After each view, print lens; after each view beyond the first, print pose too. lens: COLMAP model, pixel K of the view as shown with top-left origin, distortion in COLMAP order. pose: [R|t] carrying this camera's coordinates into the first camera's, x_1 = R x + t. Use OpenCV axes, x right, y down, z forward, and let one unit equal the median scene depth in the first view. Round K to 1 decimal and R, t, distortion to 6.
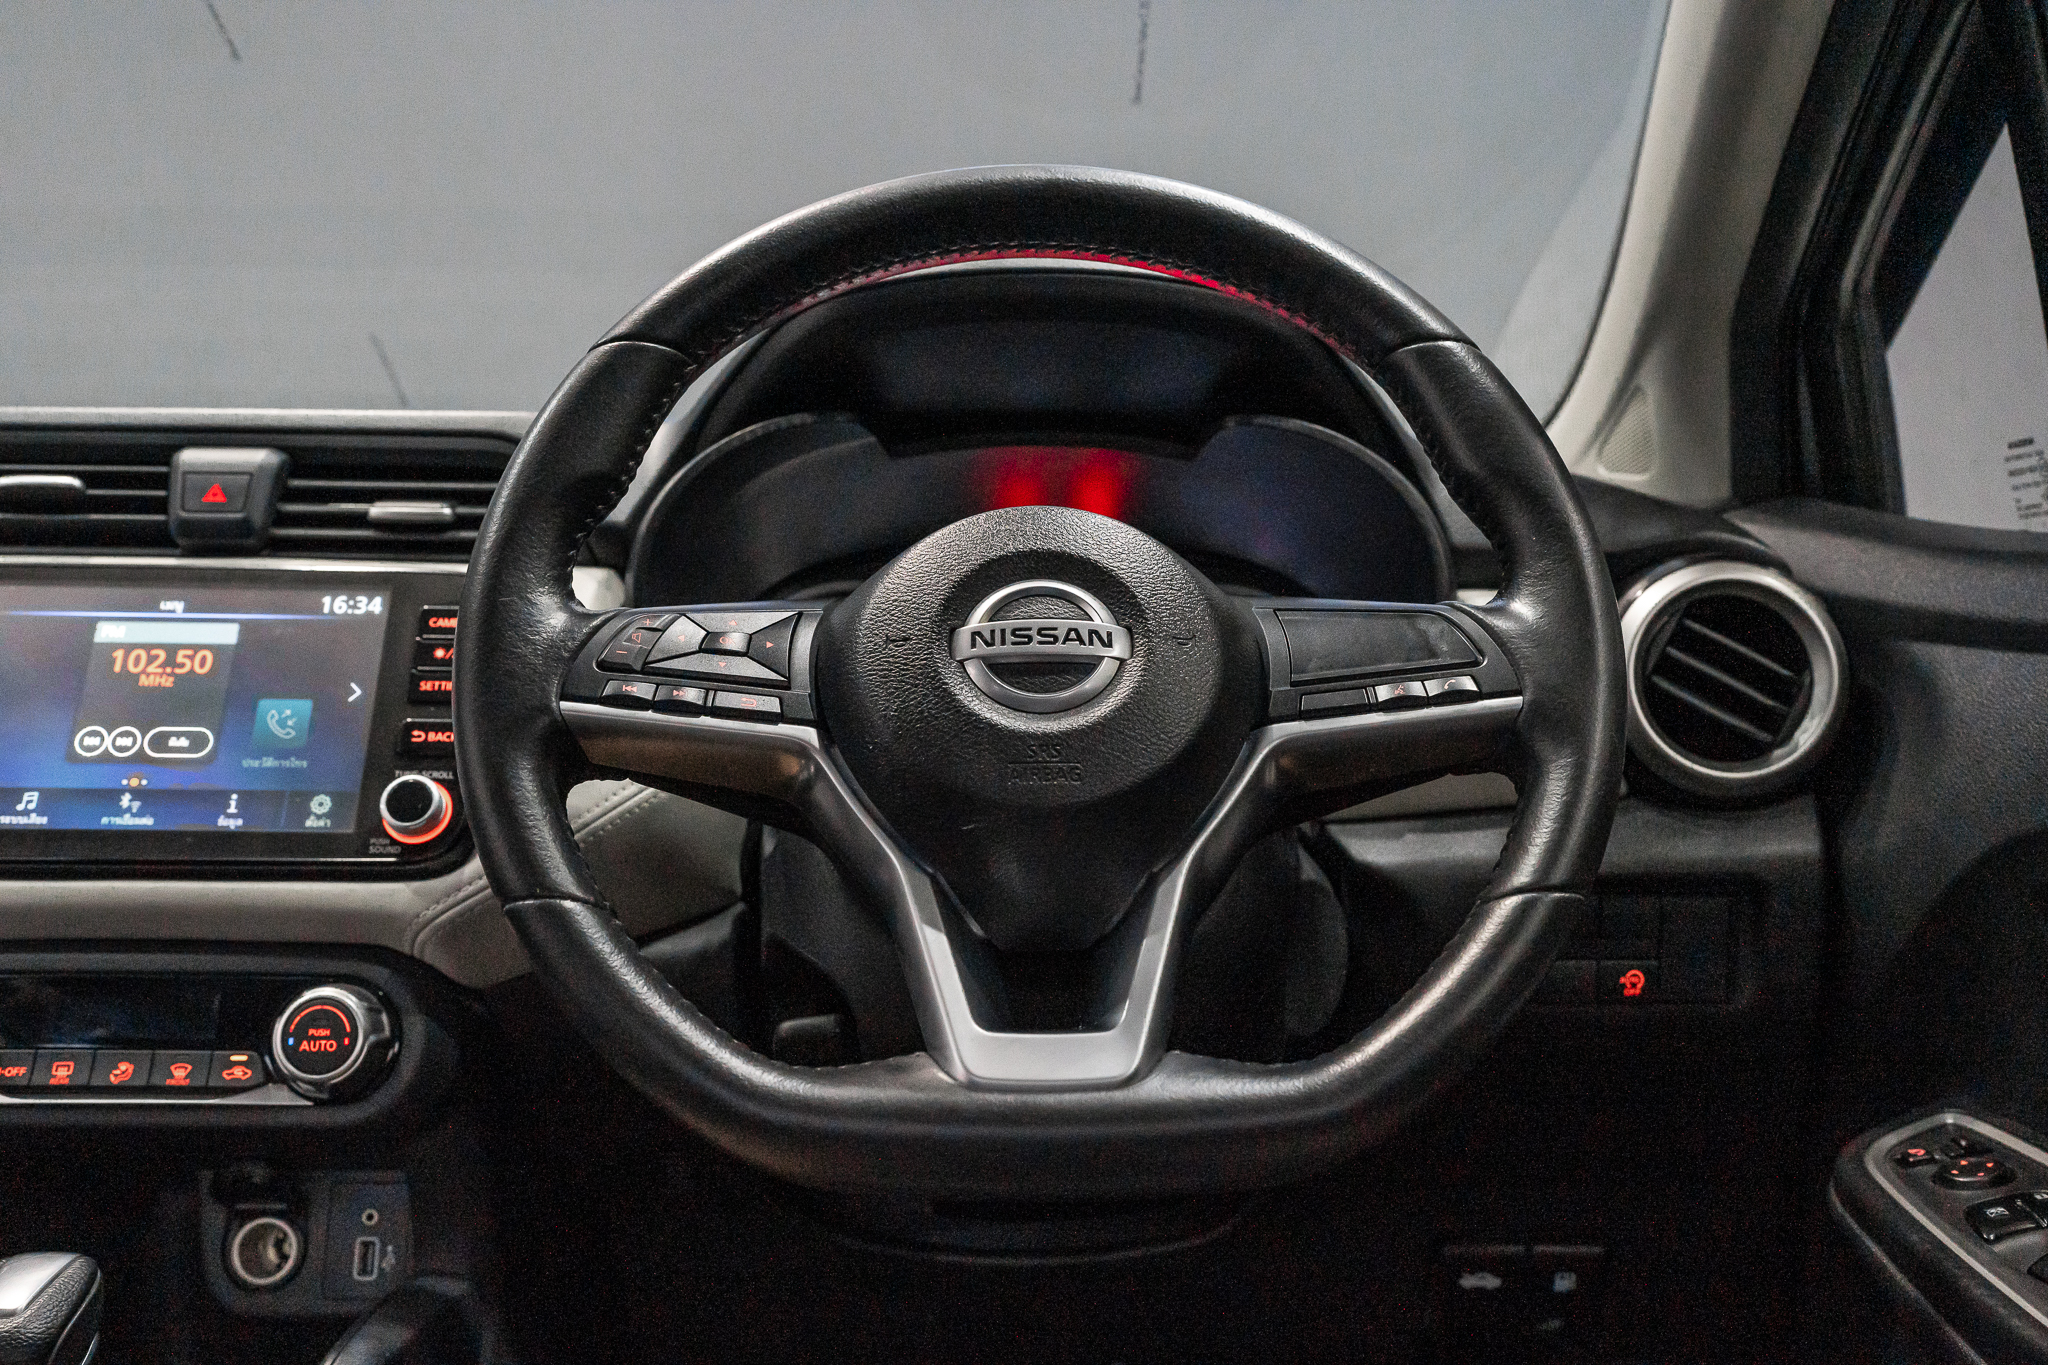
lens RADIAL K [[2008.3, 0, 1024.2], [0, 2008.3, 686.5], [0, 0, 1]] dist [0.026950, 0.000000]
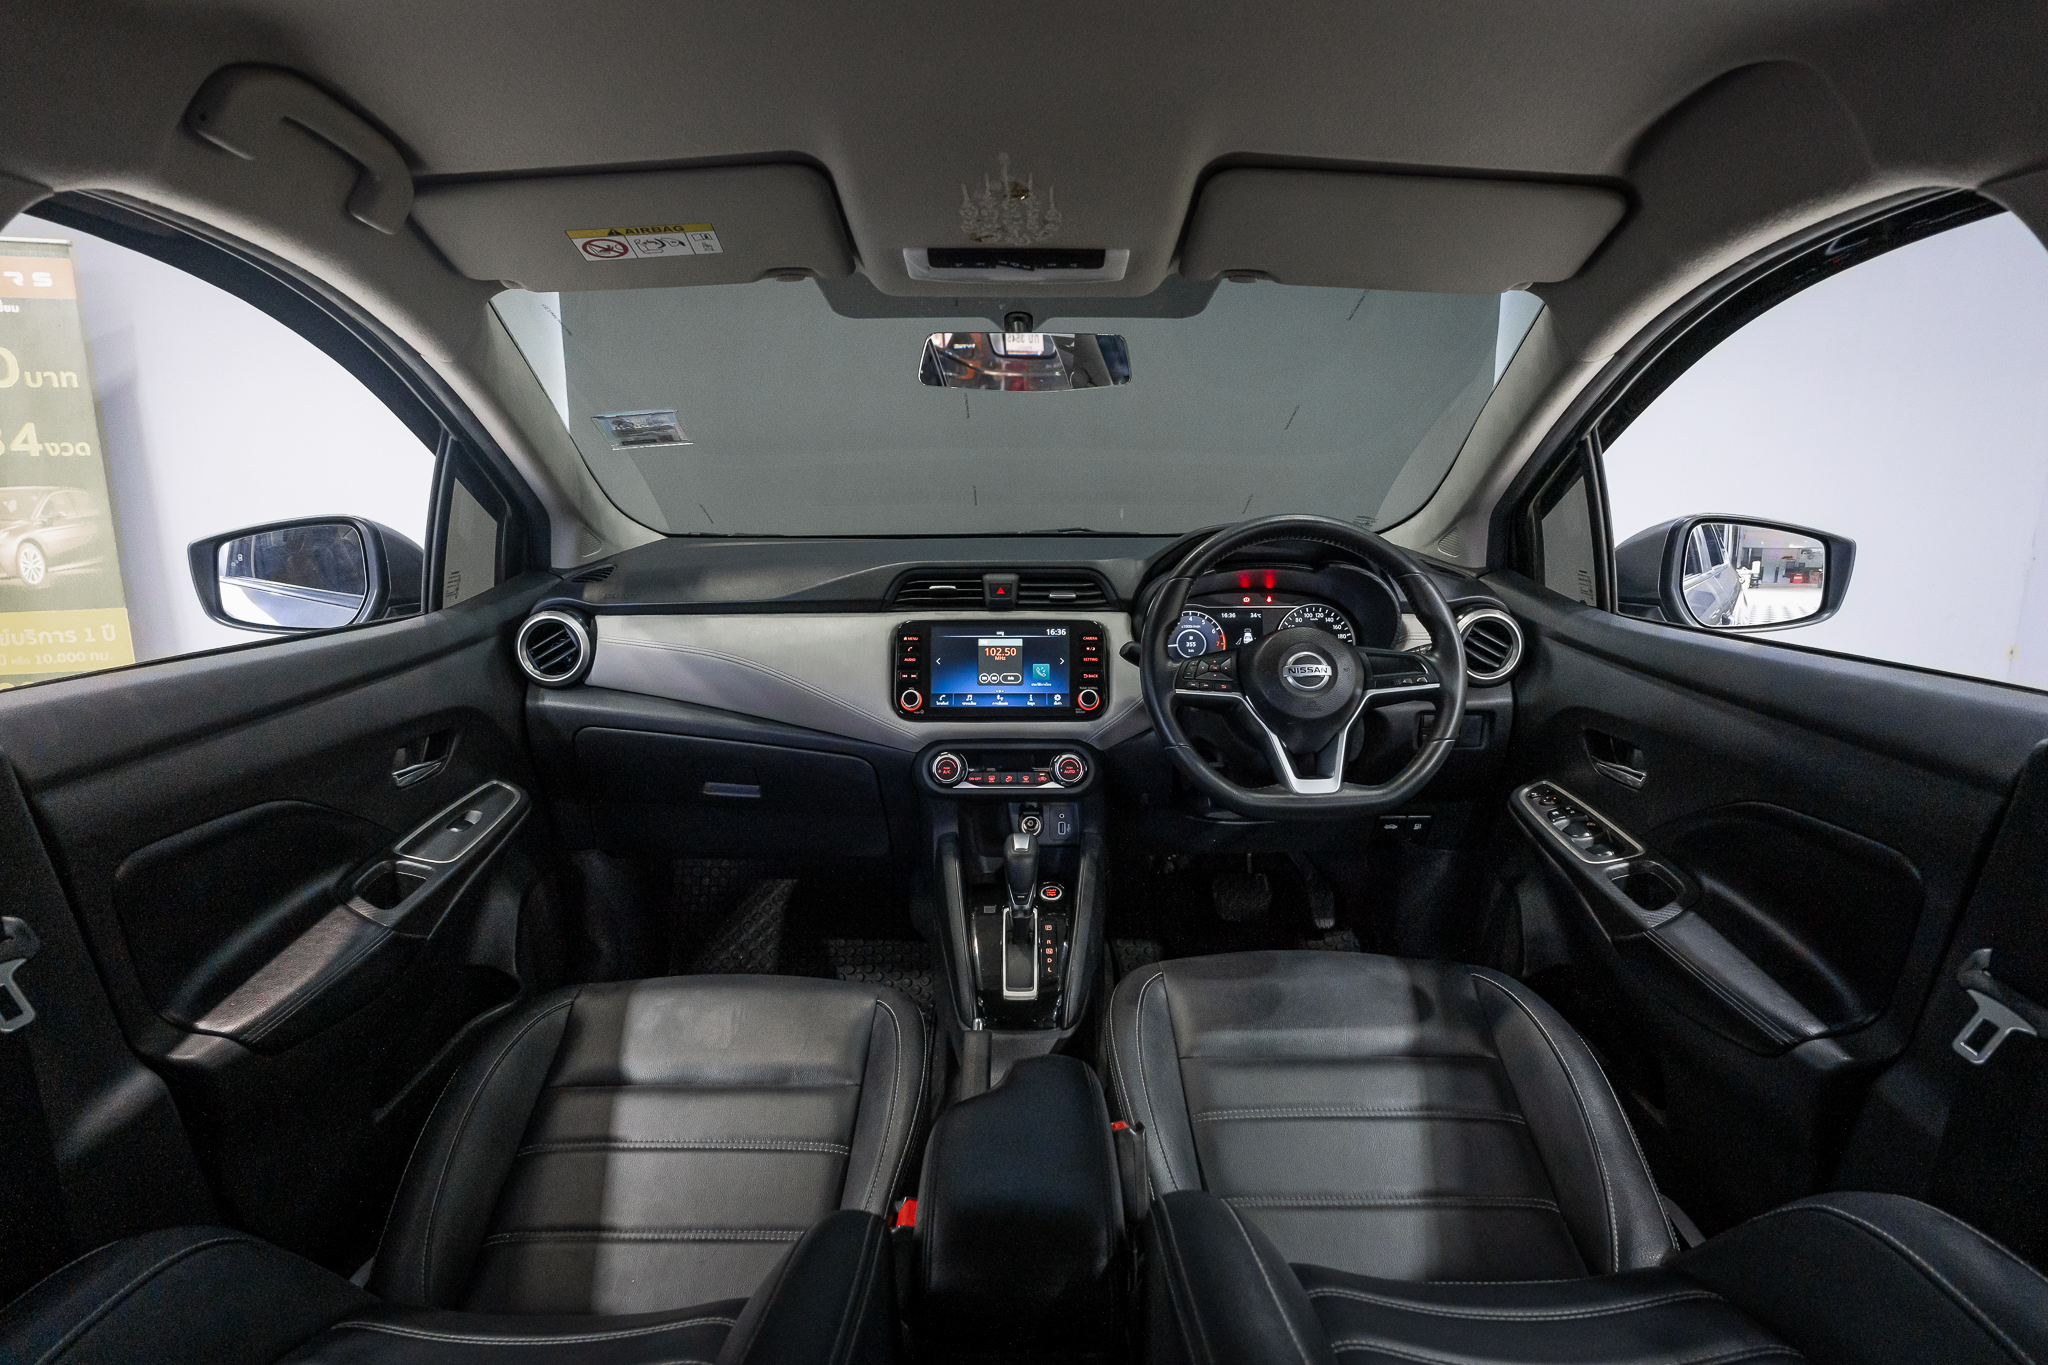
lens RADIAL K [[1147.1, 0, 1027.9], [0, 1147.1, 699.5], [0, 0, 1]] dist [-0.019938, 0.002622]
pose [[0.999893, -0.013960, -0.004403, -0.383881], [0.014566, 0.978752, 0.204530, -0.316532], [0.001455, -0.204572, 0.978850, -0.816645]]
